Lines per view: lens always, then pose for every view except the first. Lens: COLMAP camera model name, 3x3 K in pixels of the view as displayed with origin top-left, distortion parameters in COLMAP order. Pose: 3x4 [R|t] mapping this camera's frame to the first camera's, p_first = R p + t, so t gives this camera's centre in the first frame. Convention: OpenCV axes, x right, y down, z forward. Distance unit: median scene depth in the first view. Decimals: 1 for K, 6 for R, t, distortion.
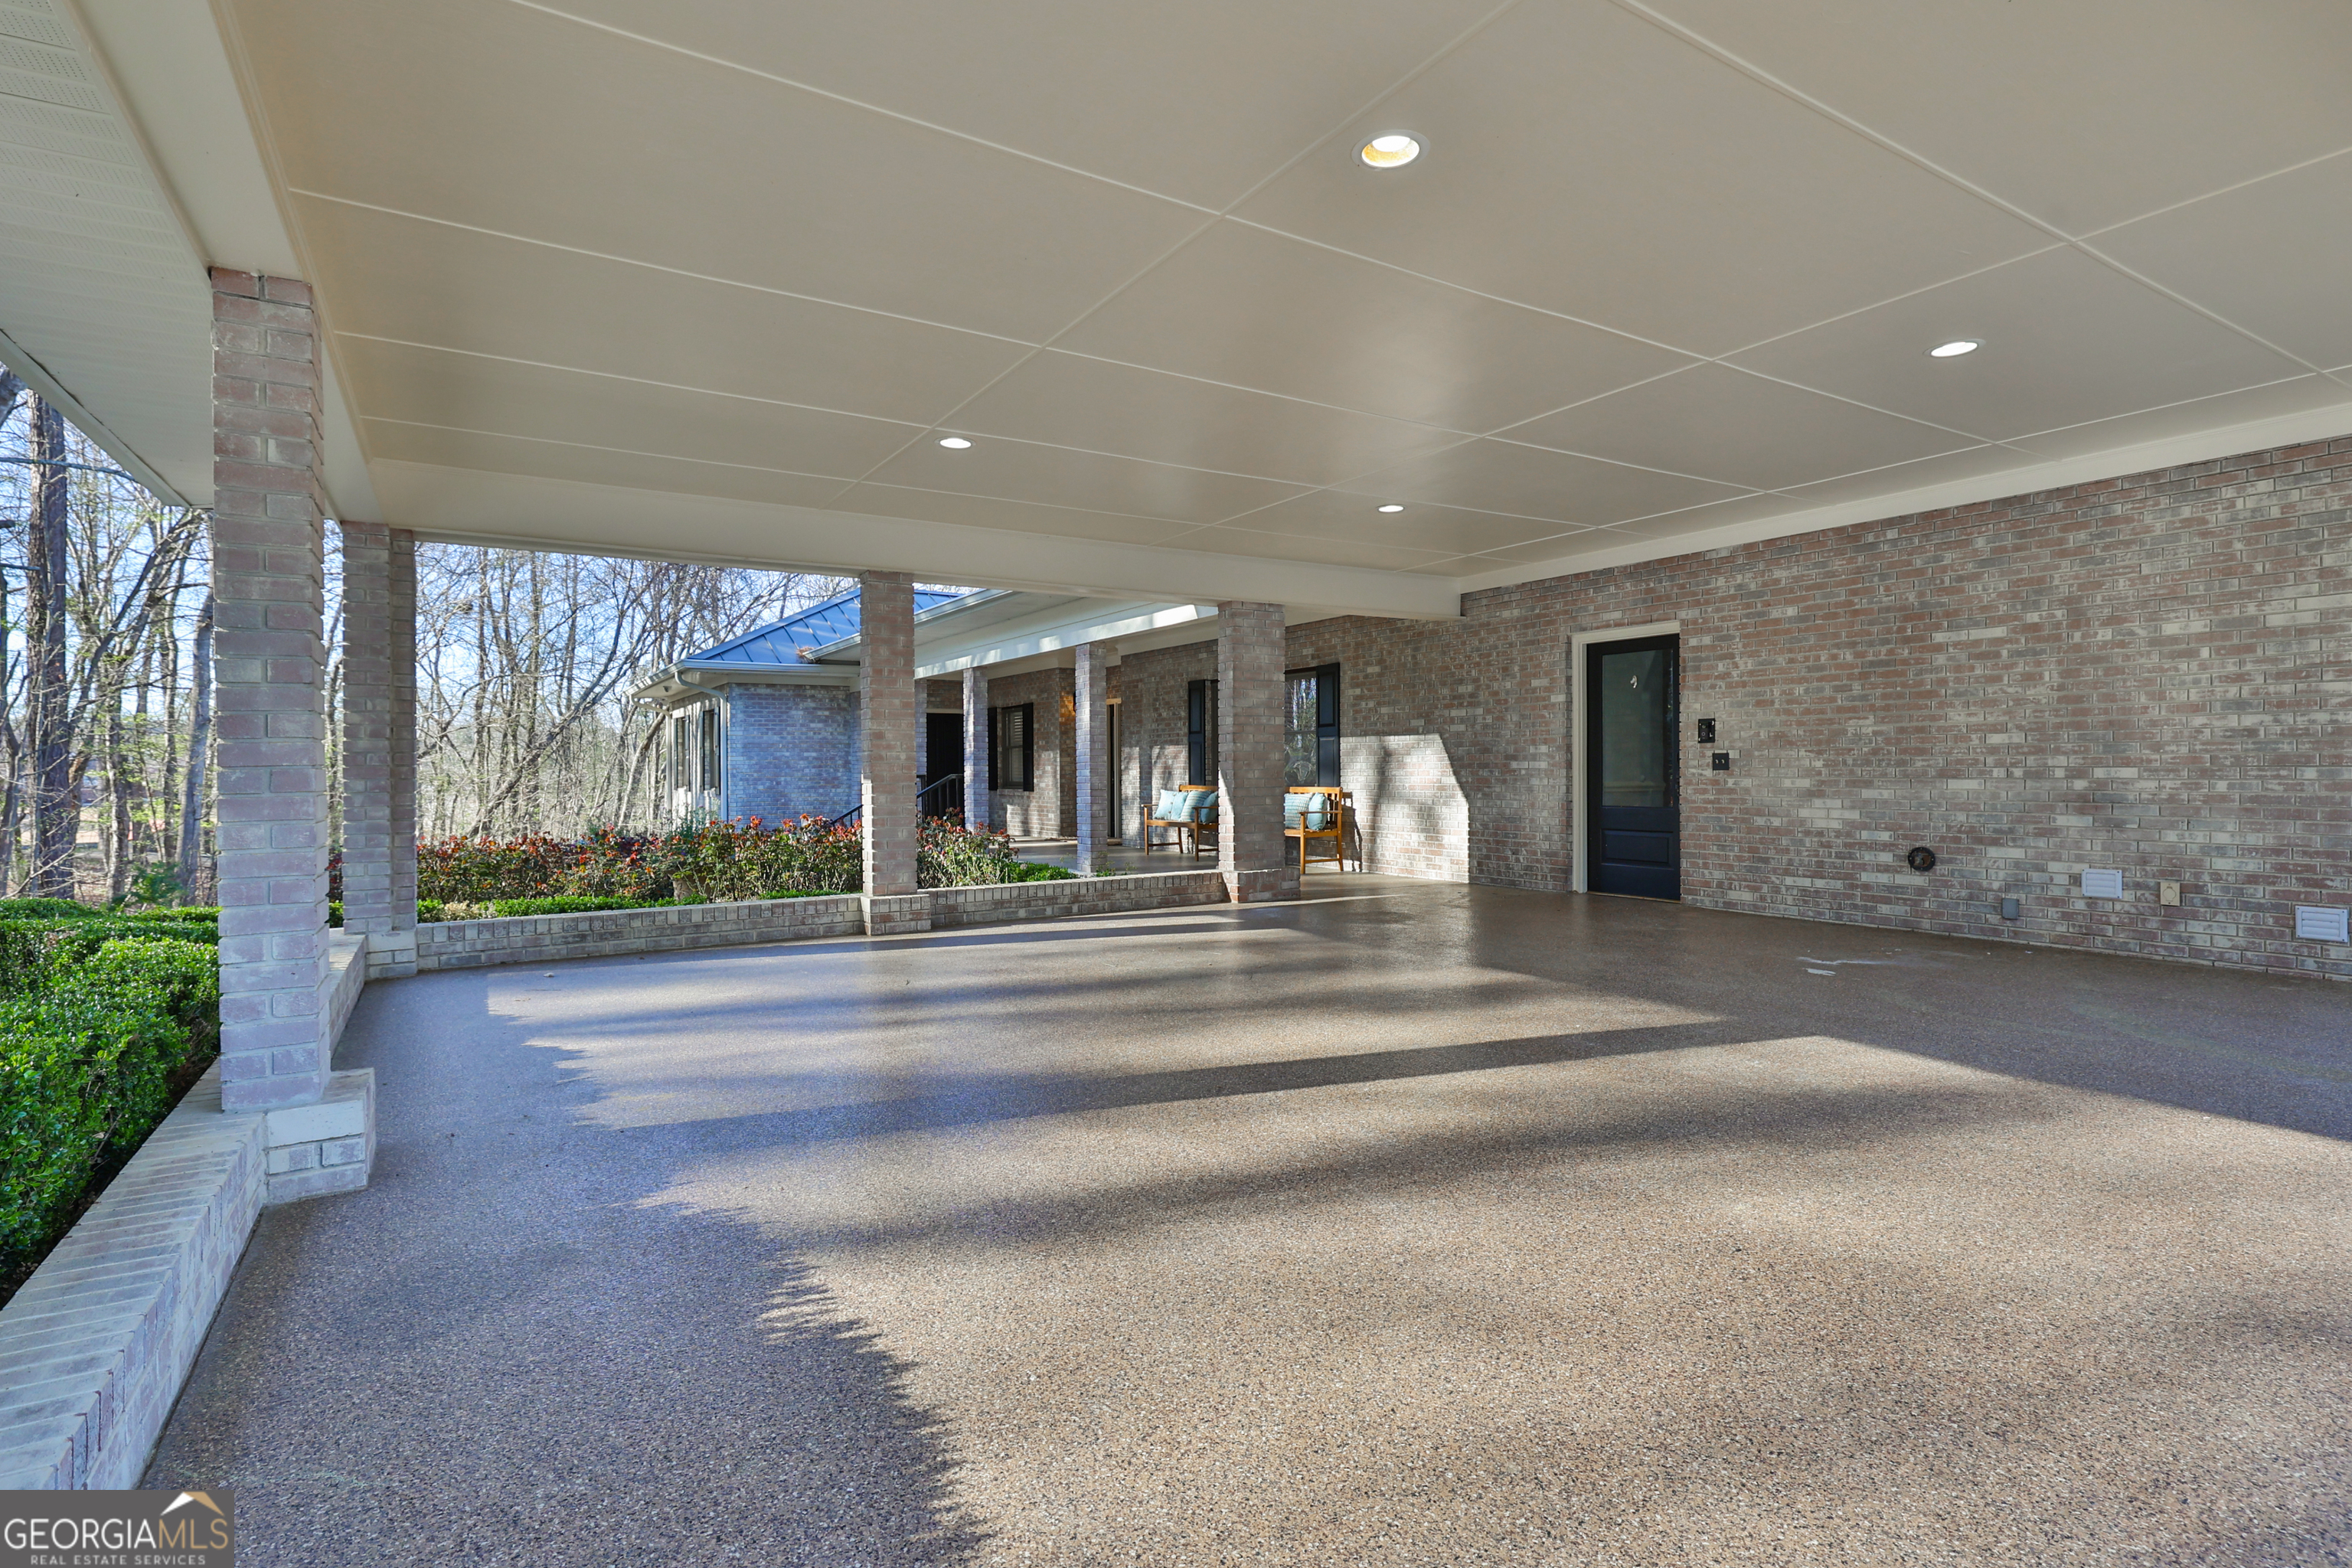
lens RADIAL K [[1058.6, 0, 1191.8], [0, 1058.6, 780.1], [0, 0, 1]] dist [-0.002435, -0.000351]
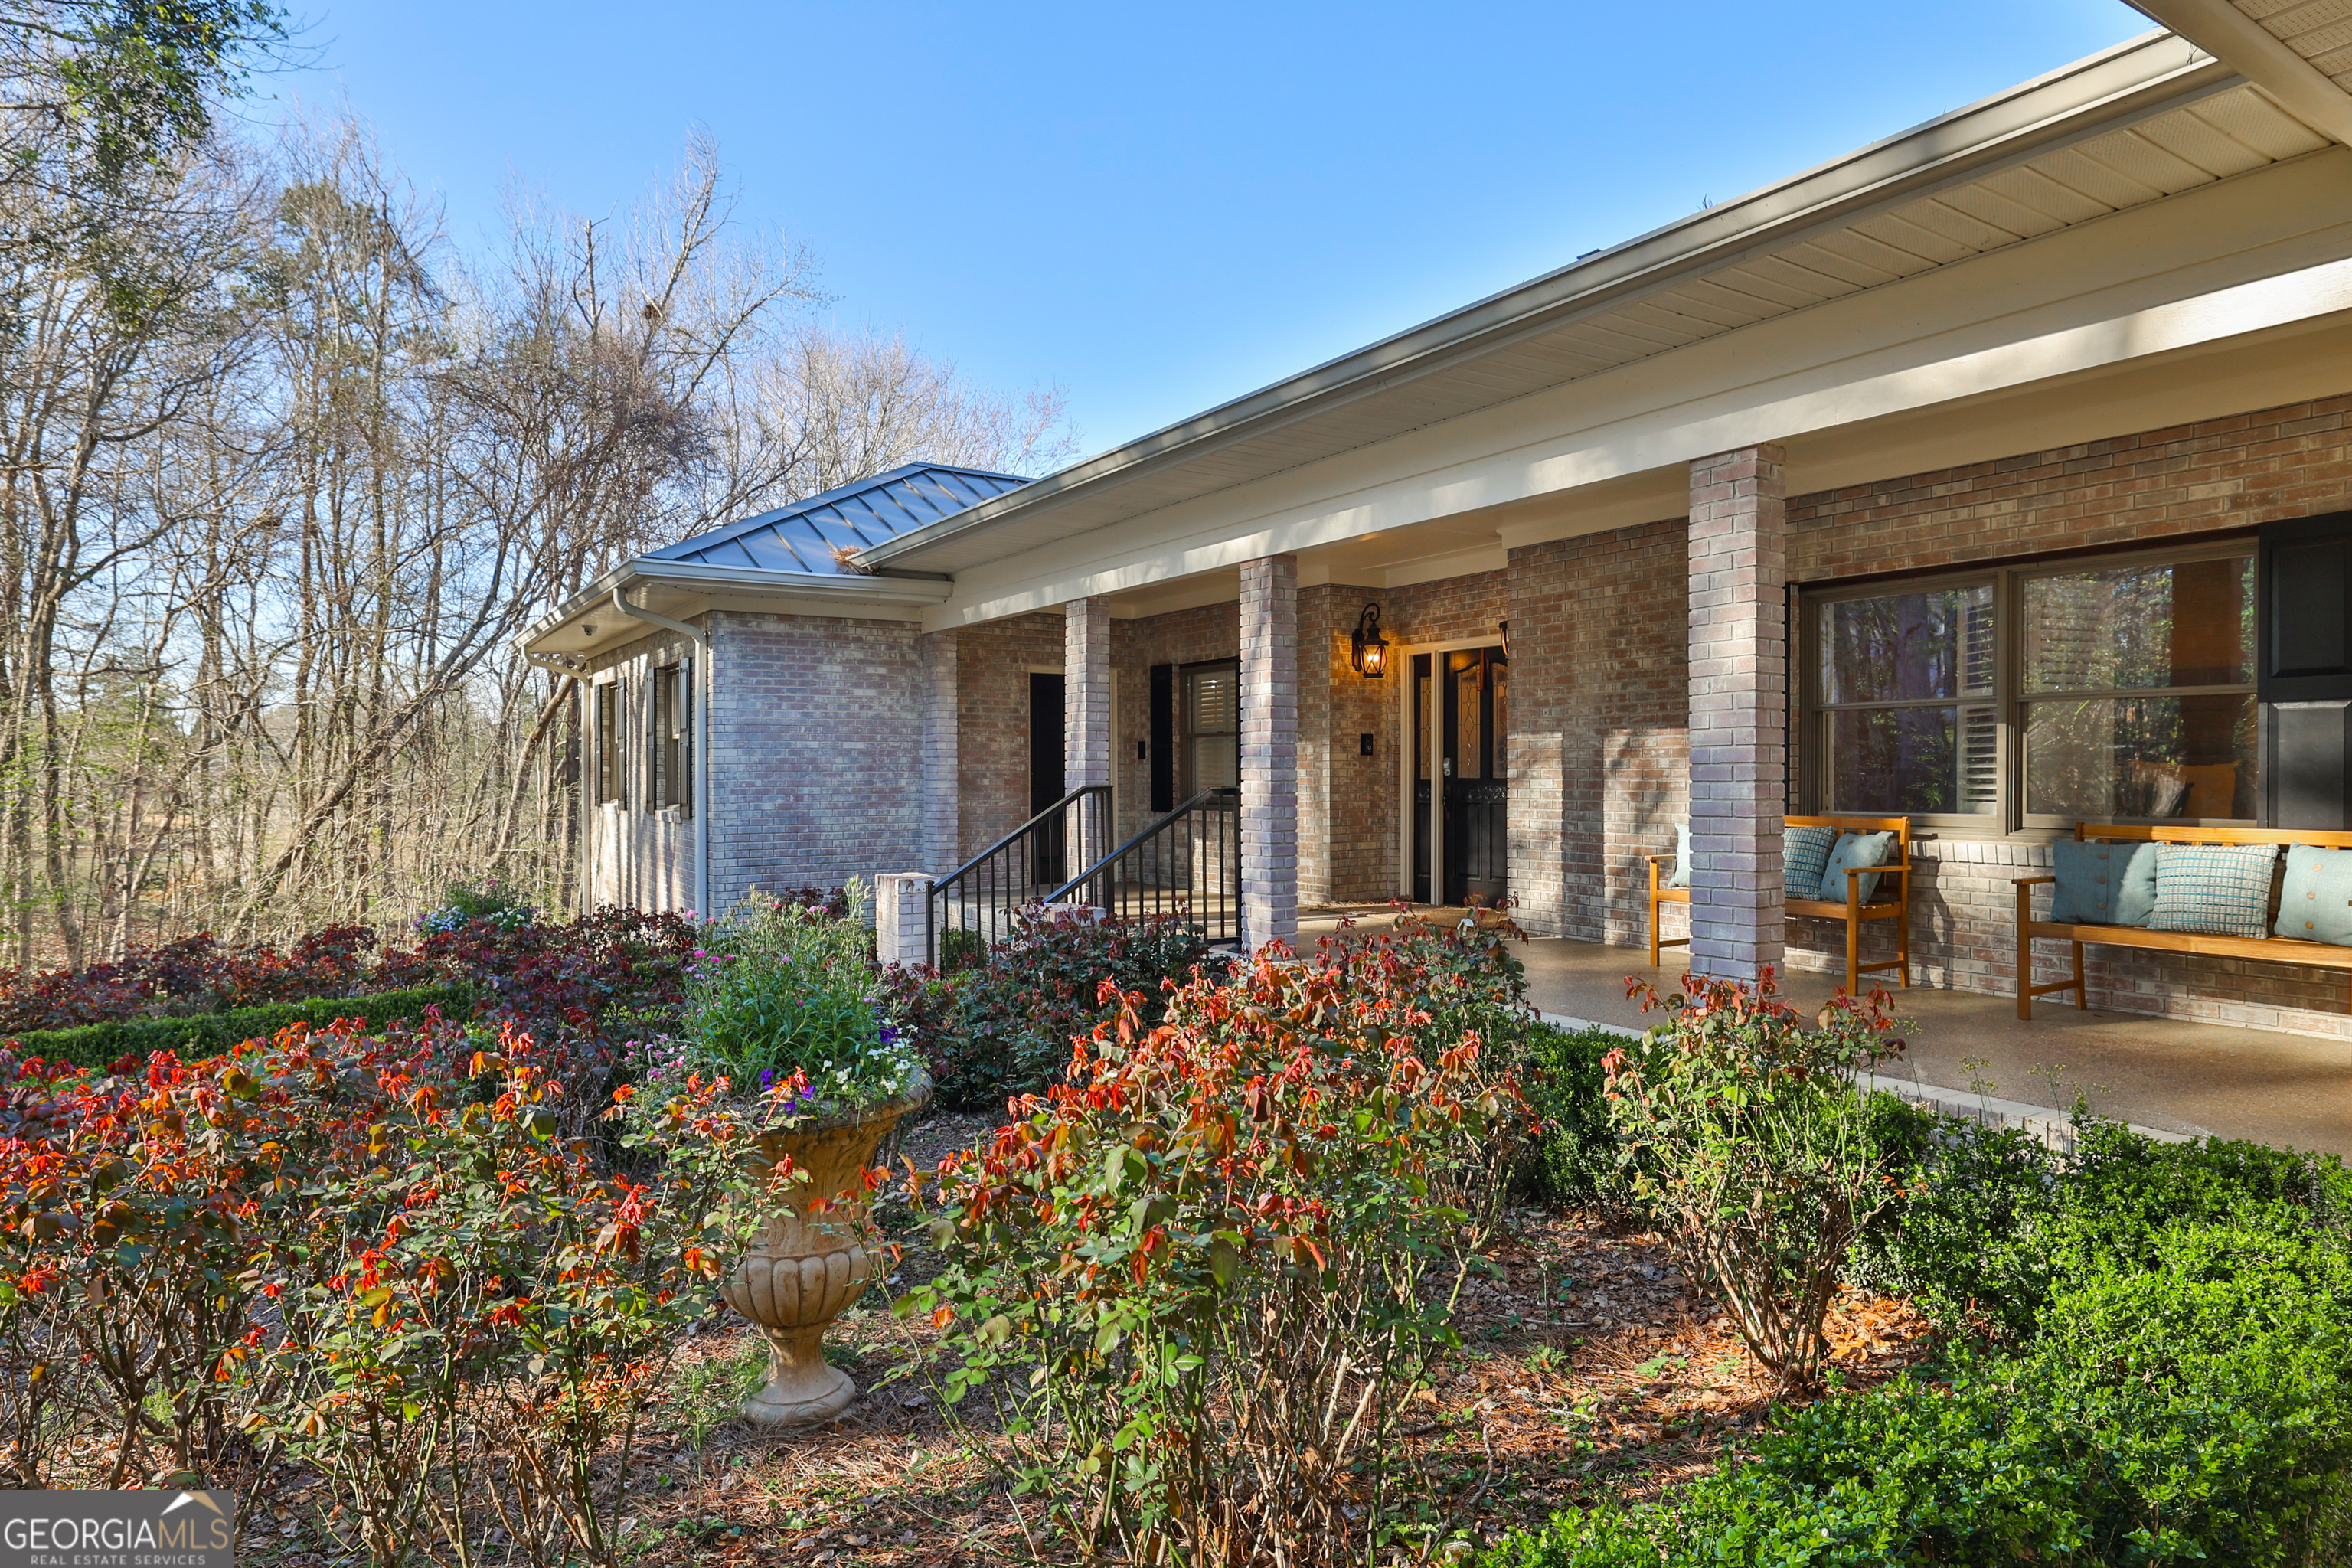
lens RADIAL K [[1353.7, 0, 1166.7], [0, 1353.7, 788.2], [0, 0, 1]] dist [0.005941, 0.000499]
pose [[0.999320, 0.006541, -0.036284, -0.170813], [-0.006493, 0.999978, 0.001439, -0.004856], [0.036292, -0.001202, 0.999340, 0.305102]]
